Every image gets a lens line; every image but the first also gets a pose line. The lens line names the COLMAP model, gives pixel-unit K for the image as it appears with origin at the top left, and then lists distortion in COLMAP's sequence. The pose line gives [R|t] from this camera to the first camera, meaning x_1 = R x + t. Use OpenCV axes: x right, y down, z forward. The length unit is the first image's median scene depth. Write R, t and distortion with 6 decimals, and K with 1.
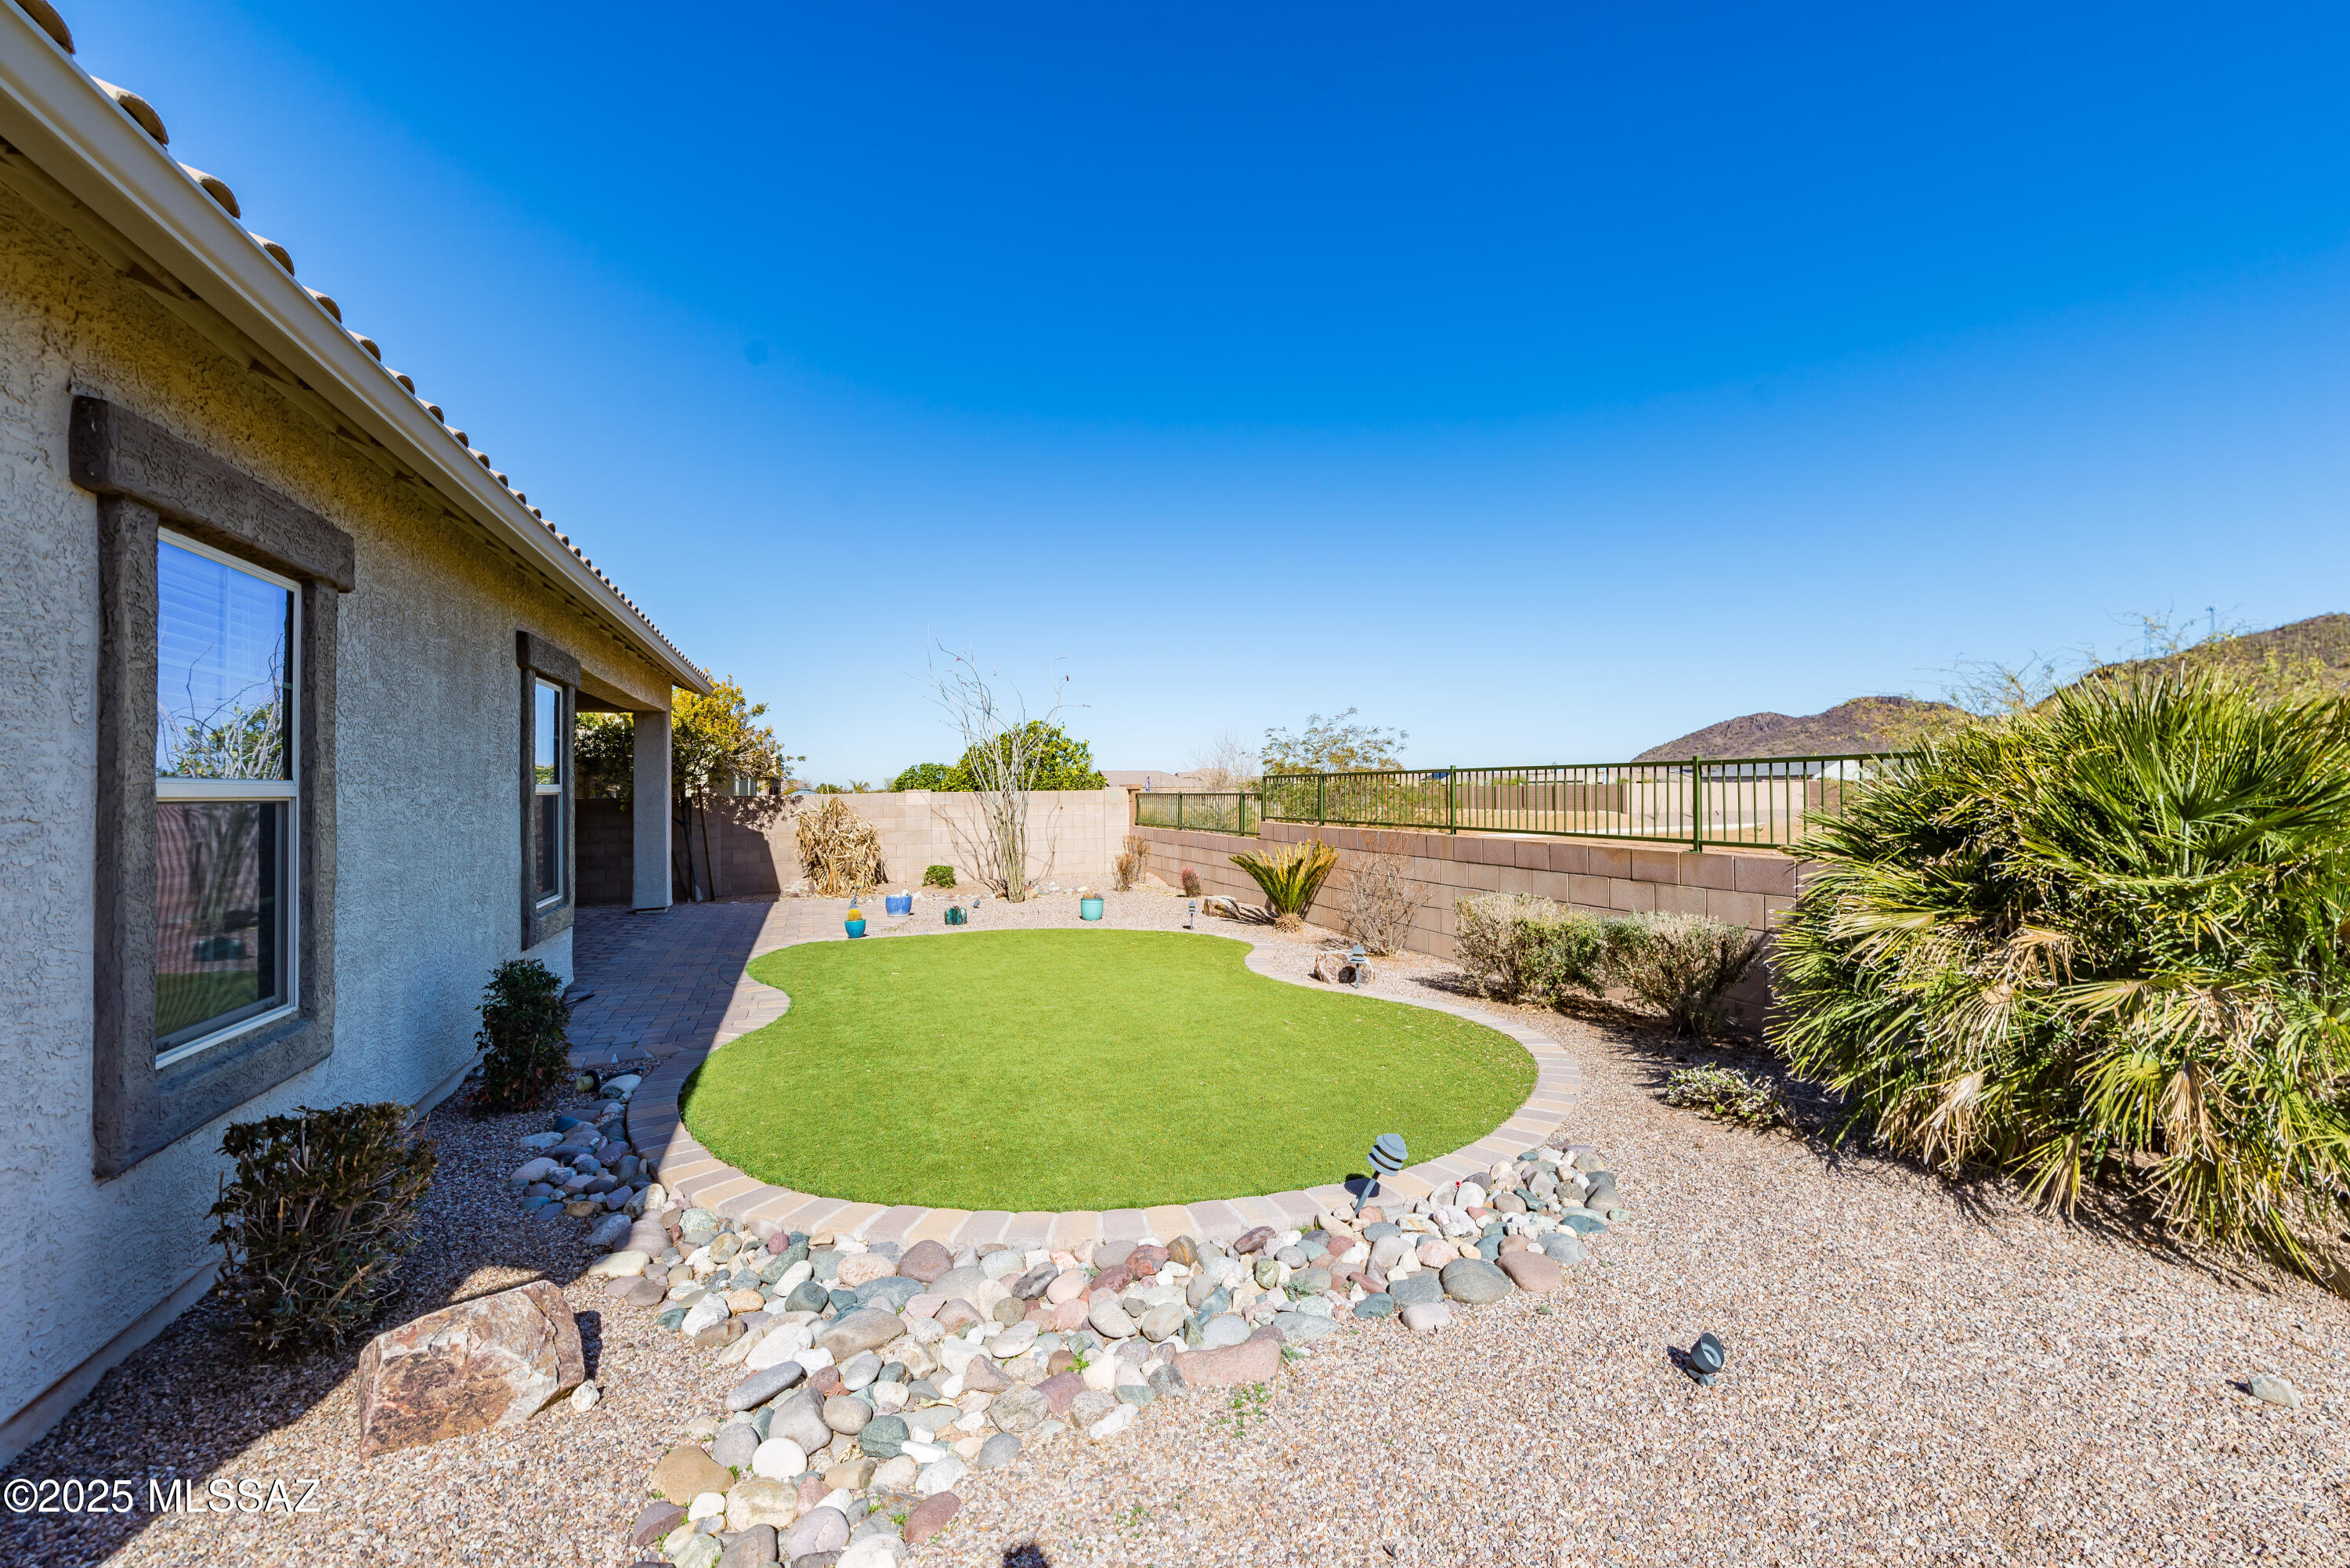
lens RADIAL K [[1009.3, 0, 1202.0], [0, 1009.3, 783.5], [0, 0, 1]] dist [0.002852, -0.000911]
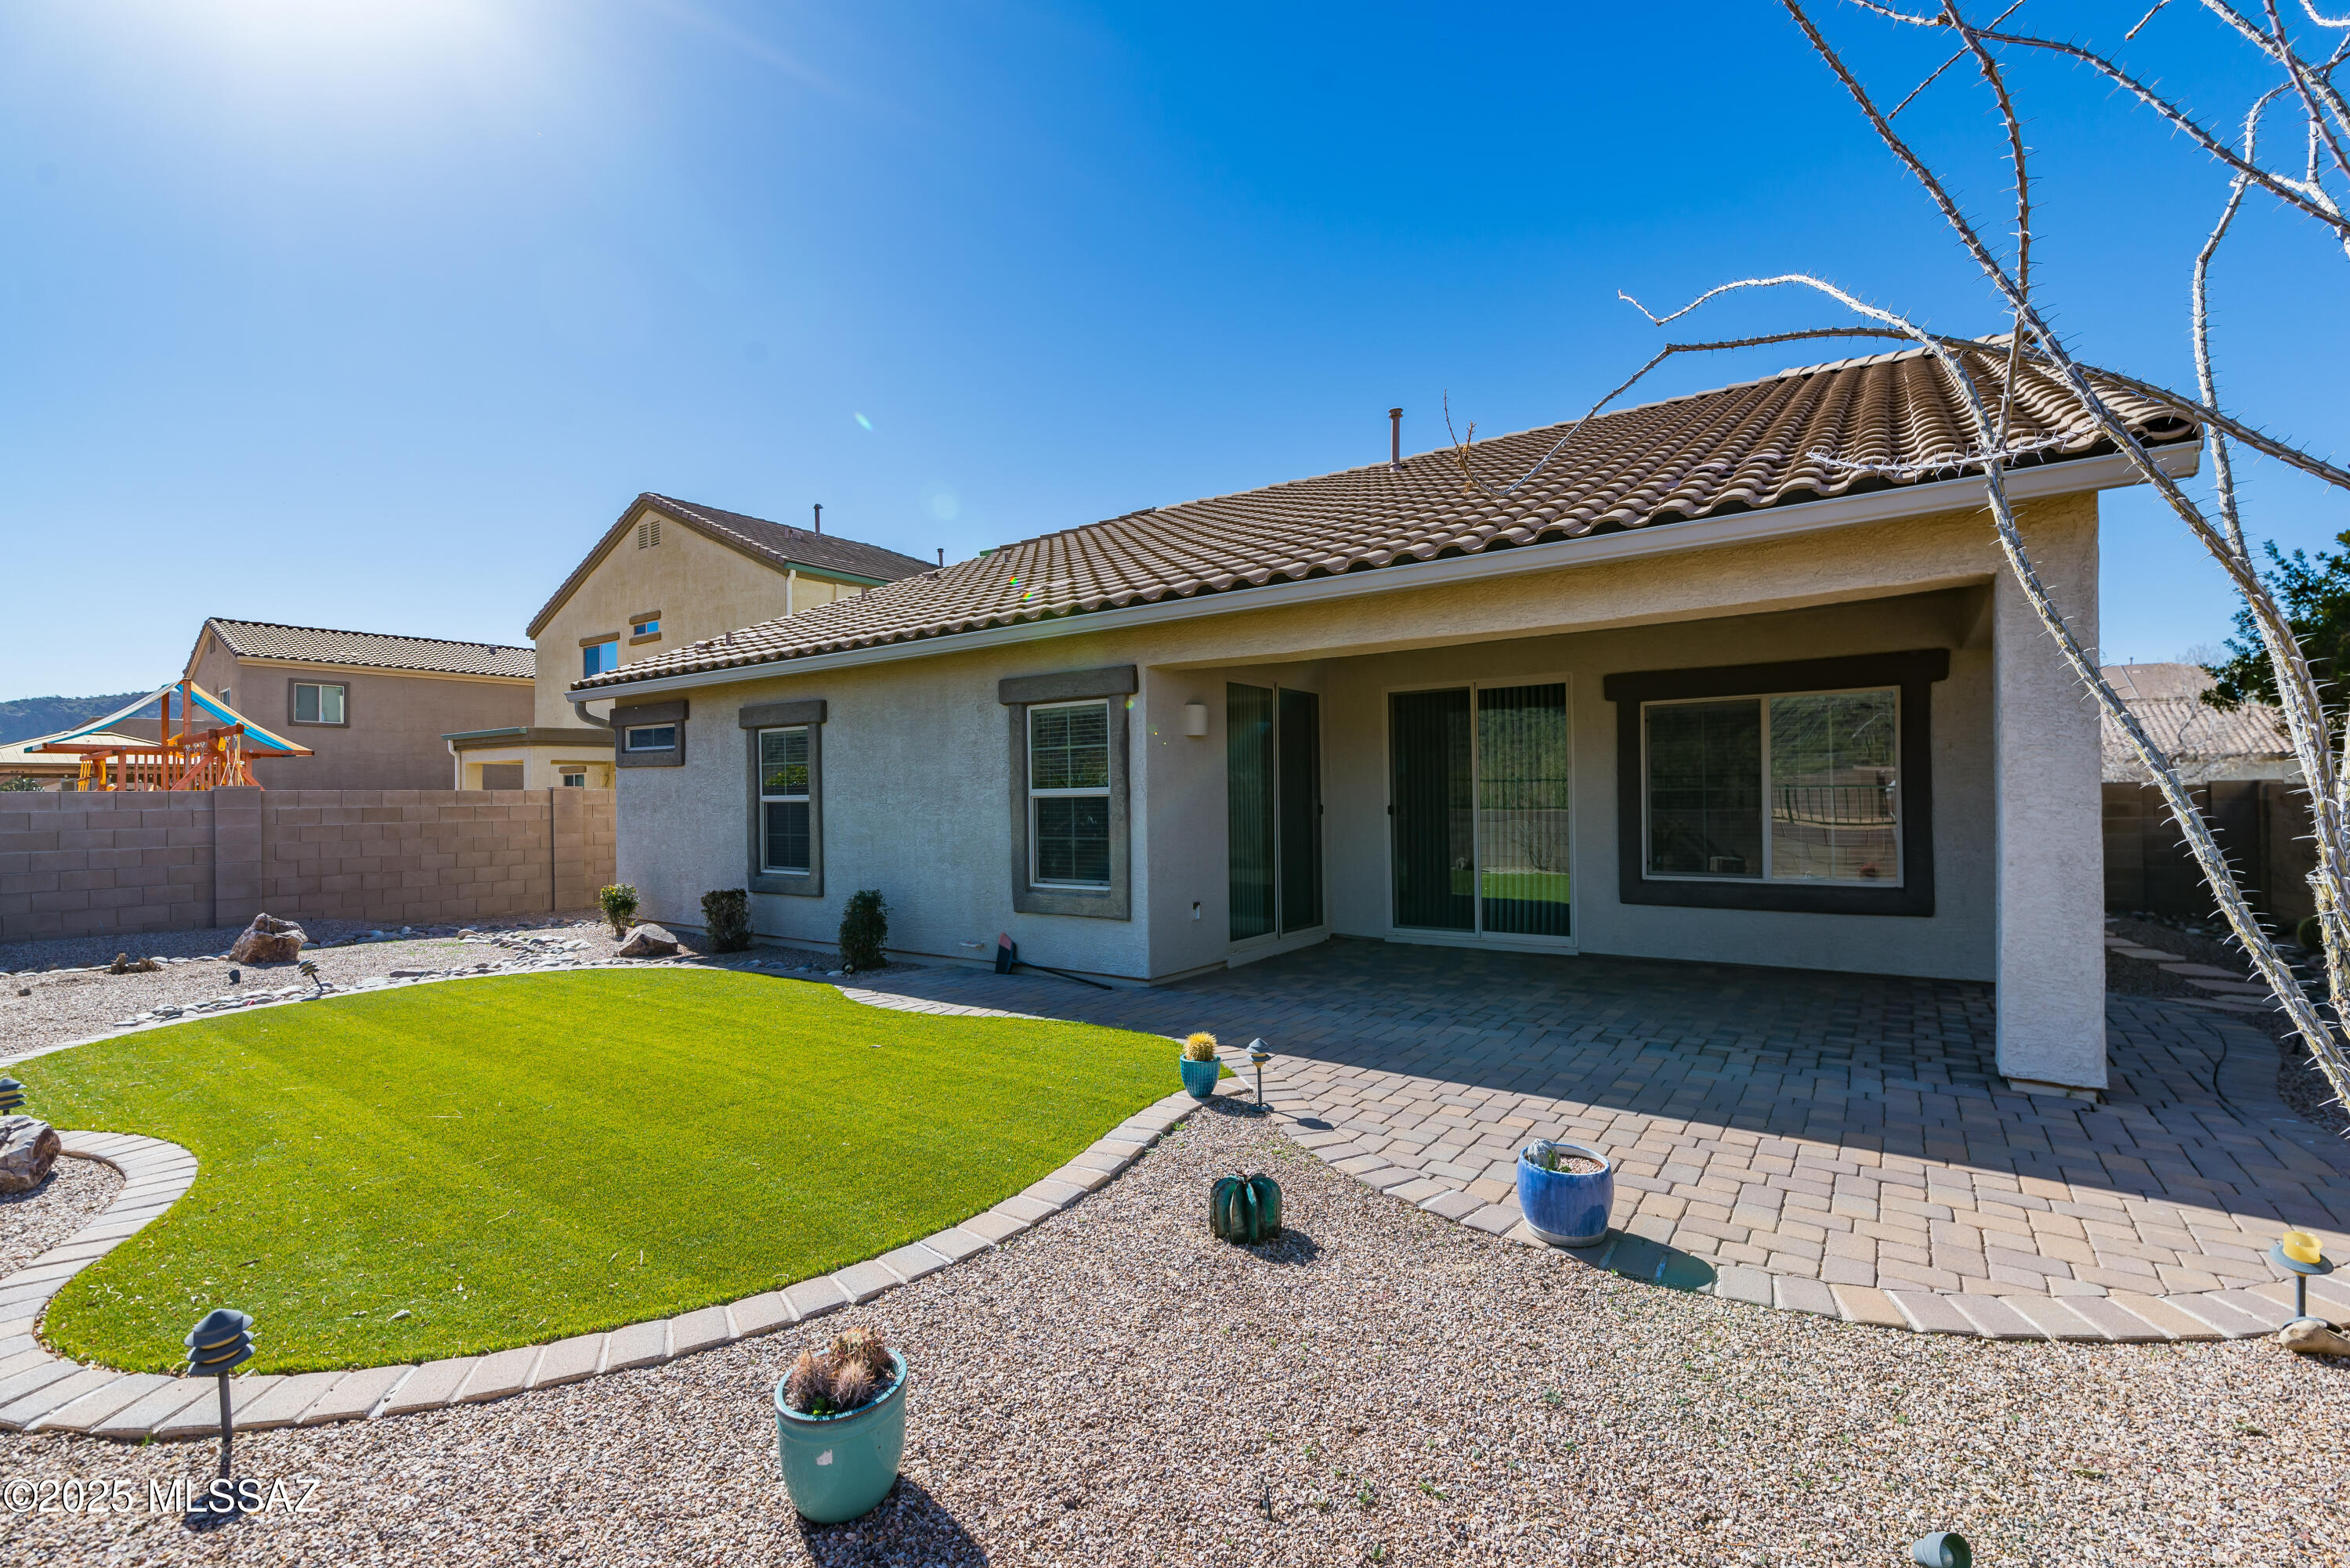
lens RADIAL K [[1009.3, 0, 1199.3], [0, 1009.3, 784.3], [0, 0, 1]] dist [0.002852, -0.000911]
pose [[-0.824476, 0.015381, -0.565688, -0.137638], [0.024619, 0.999659, -0.008700, 0.014255], [0.565361, -0.021100, -0.824573, 2.888254]]
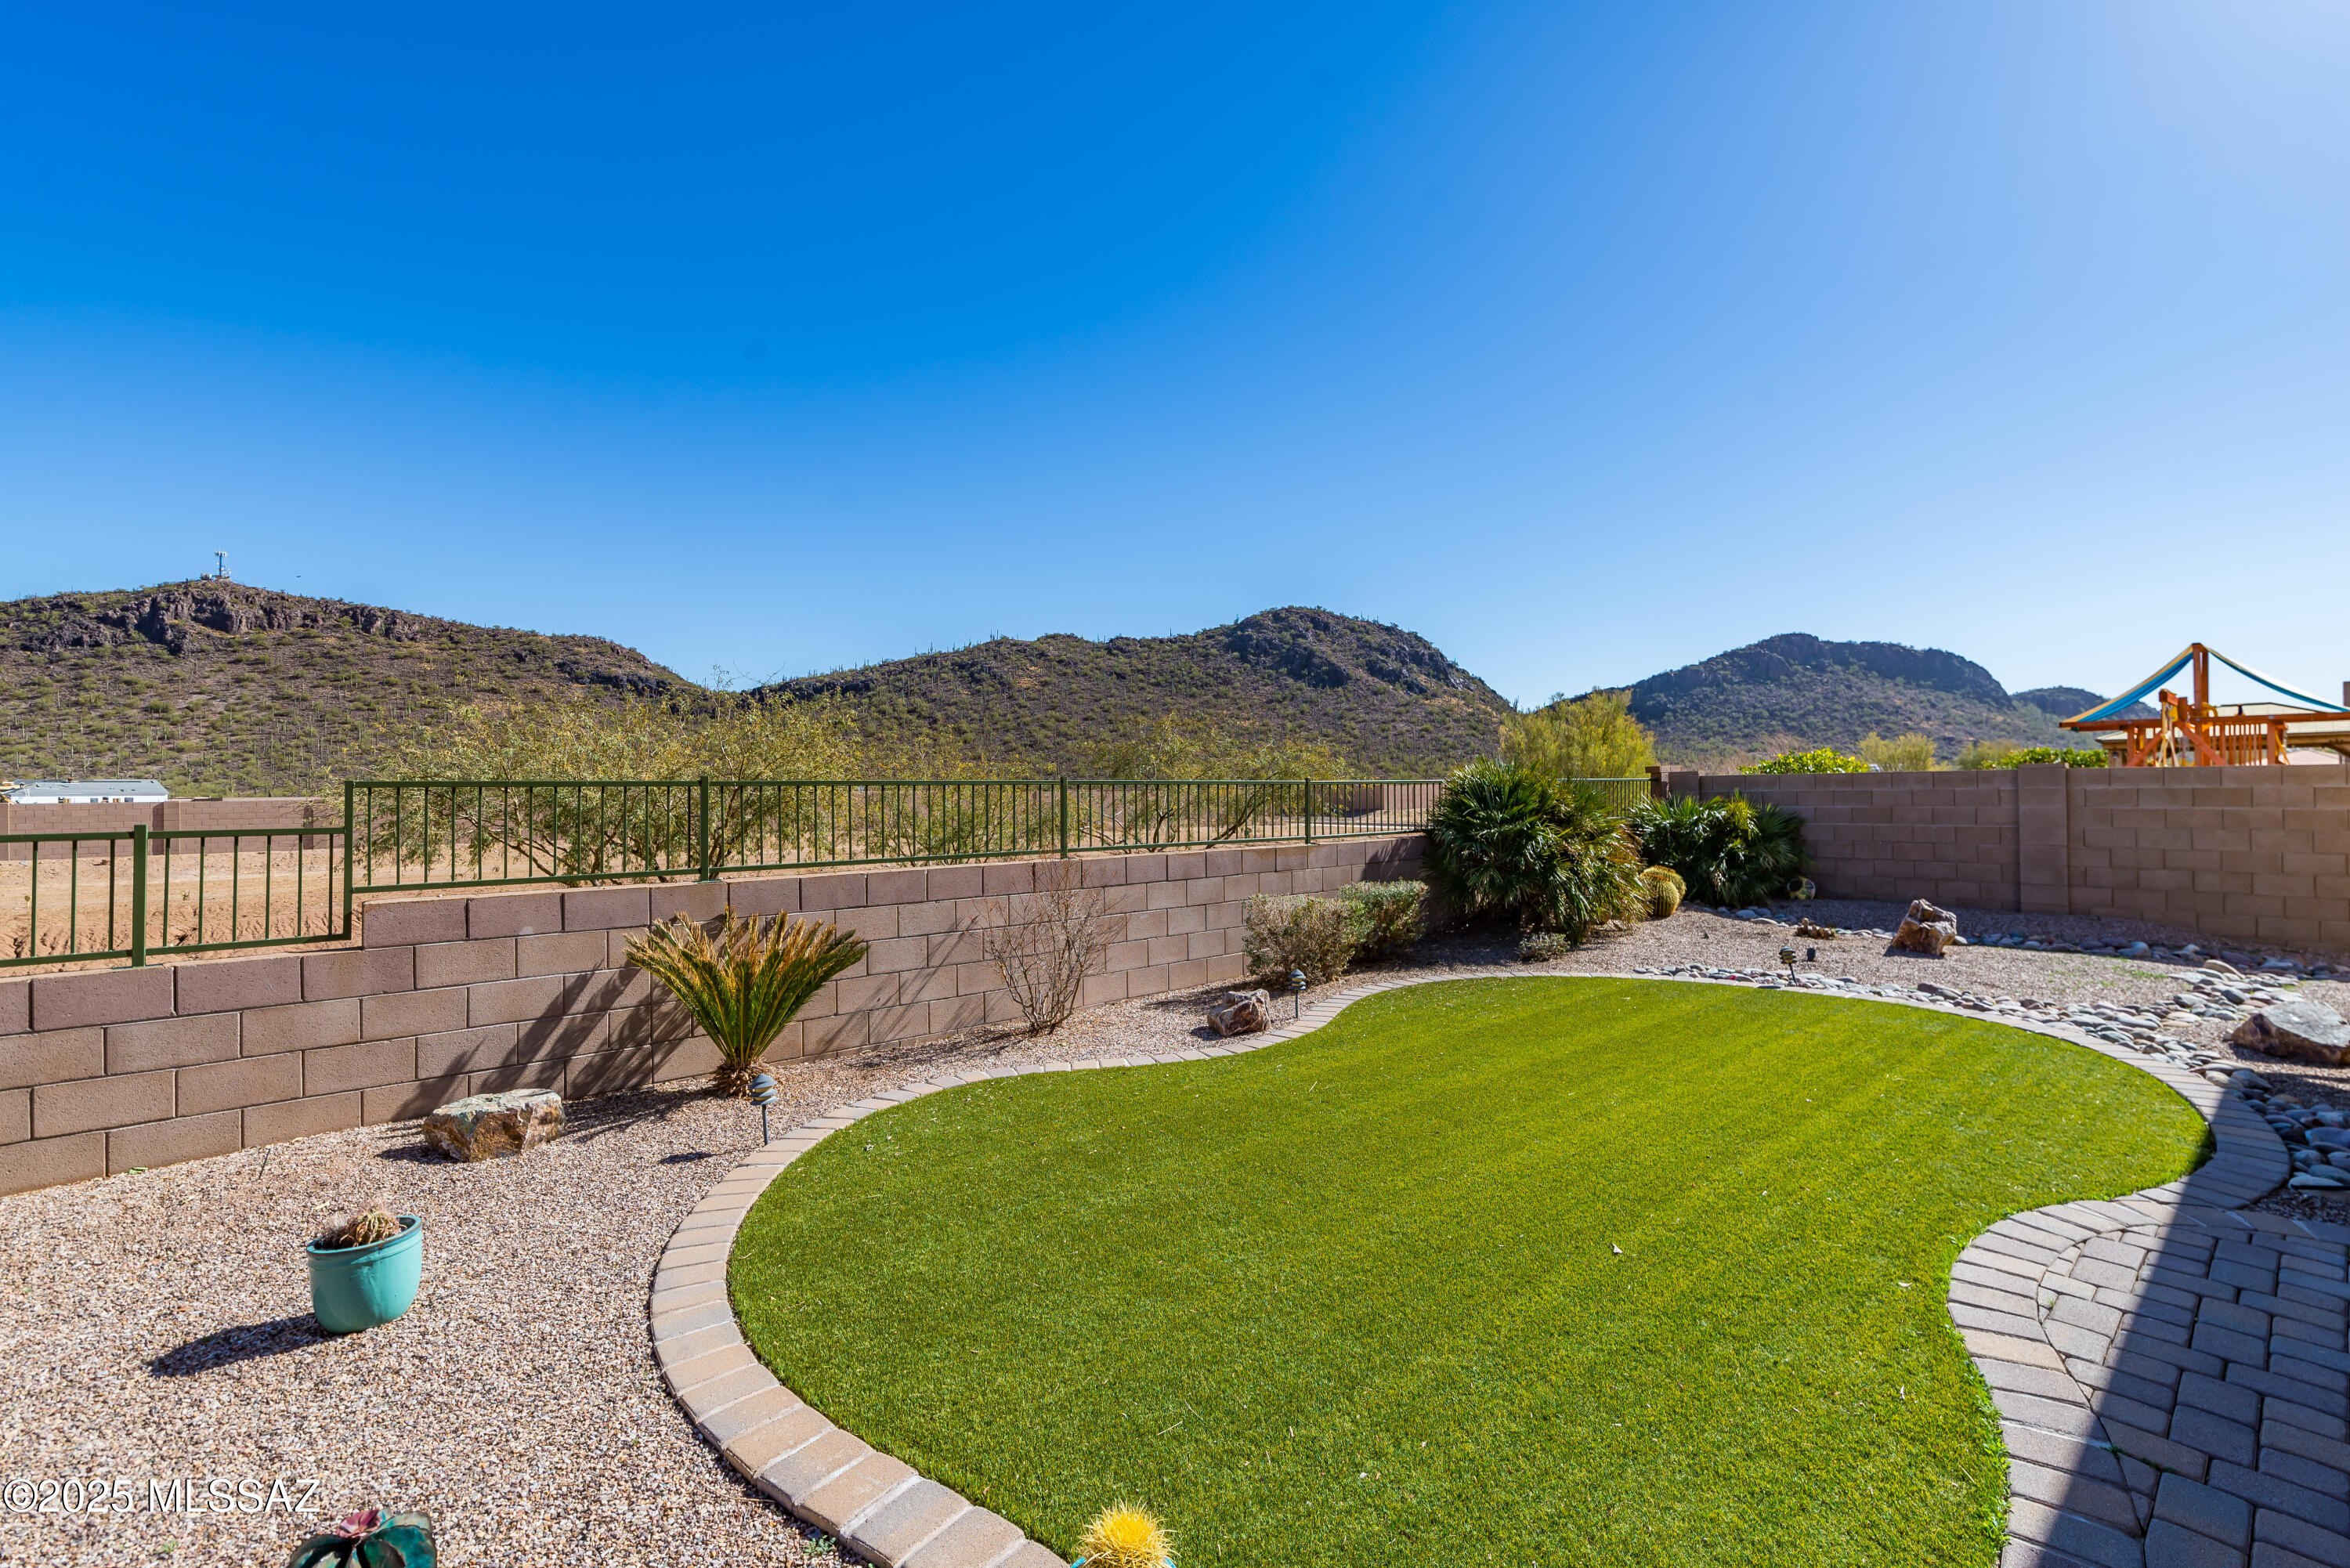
lens RADIAL K [[1009.3, 0, 1201.9], [0, 1009.3, 783.7], [0, 0, 1]] dist [0.002852, -0.000911]
pose [[-0.354702, 0.022144, 0.934717, -1.048176], [0.010347, 0.999751, -0.019758, 0.010273], [-0.934922, 0.002663, -0.354843, 2.143938]]
